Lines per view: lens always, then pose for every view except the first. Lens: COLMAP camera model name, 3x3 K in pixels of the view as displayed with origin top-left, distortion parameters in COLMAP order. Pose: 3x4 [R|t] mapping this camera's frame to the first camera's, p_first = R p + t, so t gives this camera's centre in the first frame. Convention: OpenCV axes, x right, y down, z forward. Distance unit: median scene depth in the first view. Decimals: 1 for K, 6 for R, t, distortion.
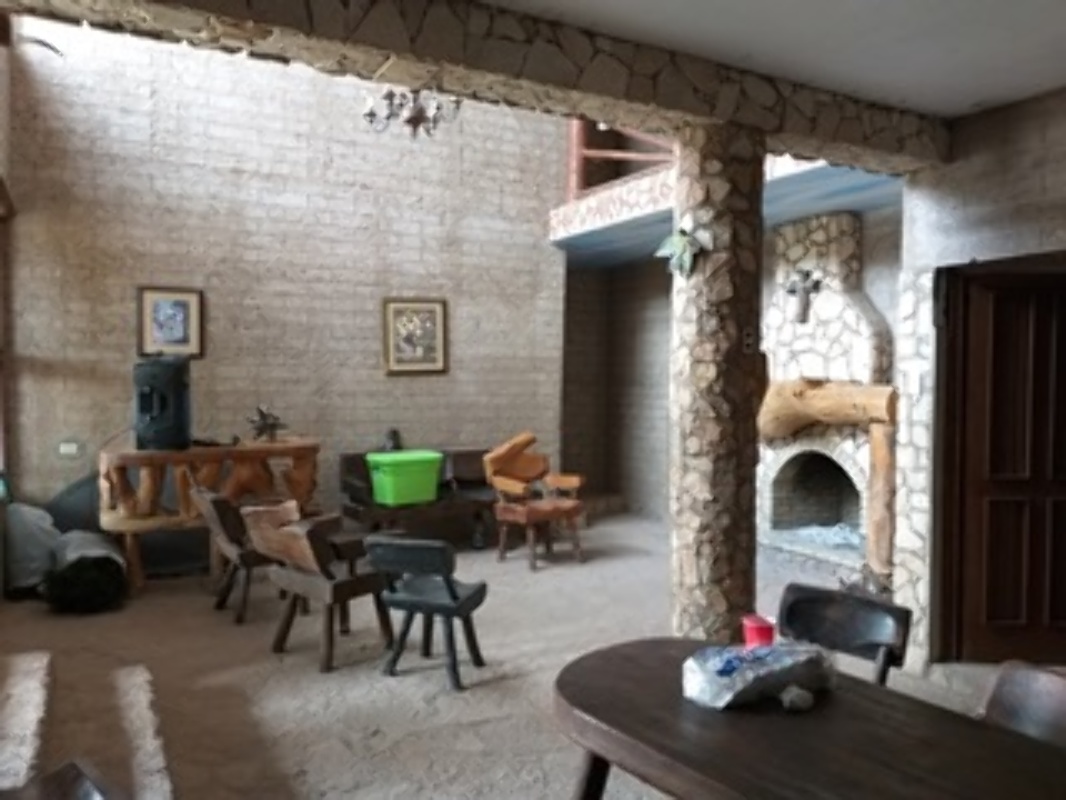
lens RADIAL K [[833.3, 0, 534.5], [0, 833.3, 399.6], [0, 0, 1]] dist [0.046567, -0.014647]
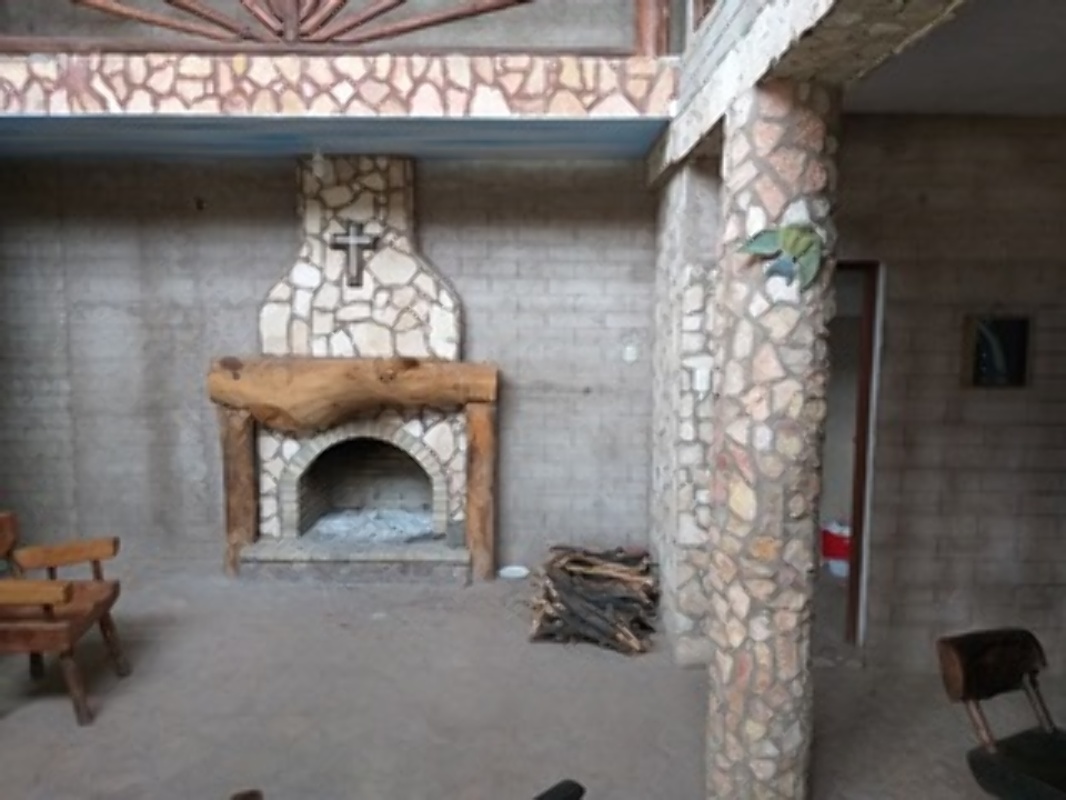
lens RADIAL K [[833.3, 0, 533.1], [0, 833.3, 401.0], [0, 0, 1]] dist [0.046567, -0.014647]
pose [[0.494760, -0.116556, 0.861178, -0.323847], [0.022479, 0.992350, 0.121395, -0.077985], [-0.868739, -0.040704, 0.493595, 0.454192]]
